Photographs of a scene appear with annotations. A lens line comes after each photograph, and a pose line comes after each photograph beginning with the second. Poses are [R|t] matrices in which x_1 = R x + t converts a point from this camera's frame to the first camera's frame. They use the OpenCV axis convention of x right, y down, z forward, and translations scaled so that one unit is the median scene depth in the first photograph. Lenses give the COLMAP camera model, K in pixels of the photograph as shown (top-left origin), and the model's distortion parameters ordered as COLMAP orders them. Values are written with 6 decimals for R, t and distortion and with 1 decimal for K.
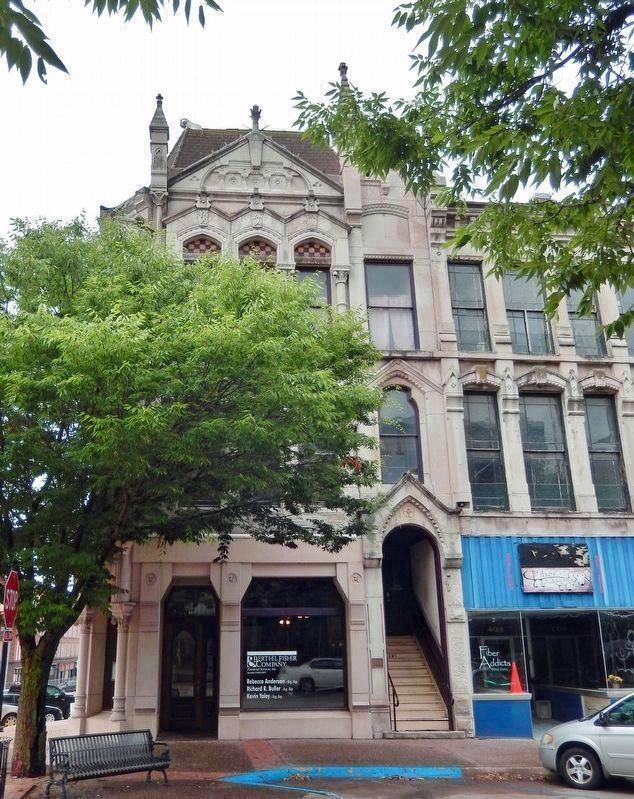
lens RADIAL K [[739.6, 0, 311.6], [0, 739.6, 400.0], [0, 0, 1]] dist [0.006871, 0.000000]
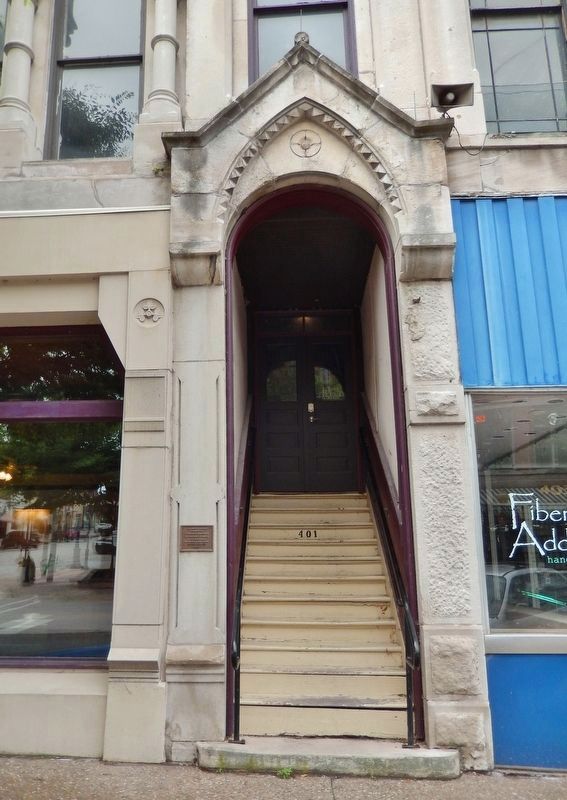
lens RADIAL K [[631.8, 0, 283.4], [0, 631.8, 401.8], [0, 0, 1]] dist [-0.012710, -0.005254]
pose [[0.987426, -0.032900, -0.154620, 0.168252], [0.044338, 0.996482, 0.071117, 0.261676], [0.151736, -0.077078, 0.985411, 0.693037]]
